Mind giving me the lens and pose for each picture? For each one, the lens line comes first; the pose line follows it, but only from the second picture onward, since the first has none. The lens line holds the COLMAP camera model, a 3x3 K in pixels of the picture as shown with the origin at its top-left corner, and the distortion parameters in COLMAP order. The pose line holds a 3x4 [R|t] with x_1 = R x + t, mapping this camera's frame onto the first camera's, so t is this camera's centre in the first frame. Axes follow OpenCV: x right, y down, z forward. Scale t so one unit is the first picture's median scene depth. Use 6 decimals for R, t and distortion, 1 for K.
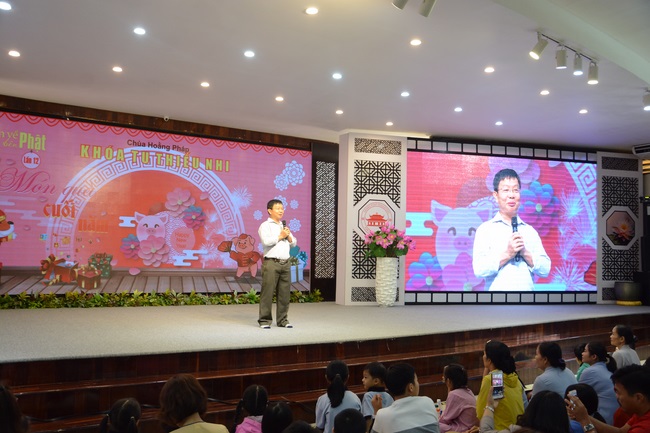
lens RADIAL K [[607.8, 0, 325.0], [0, 607.8, 216.5], [0, 0, 1]] dist [-0.008369, 0.011536]
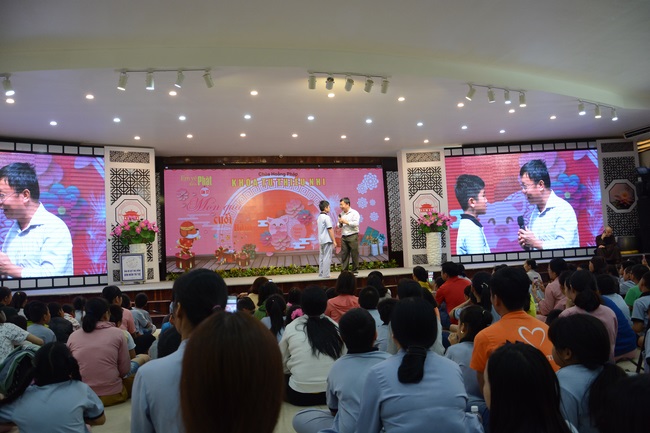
lens RADIAL K [[530.9, 0, 324.6], [0, 530.9, 201.9], [0, 0, 1]] dist [-0.037826, -0.000563]
pose [[0.959440, -0.097867, -0.264379, 0.190984], [0.090498, 0.995095, -0.039938, 0.020780], [0.266991, 0.014392, 0.963591, -0.285456]]
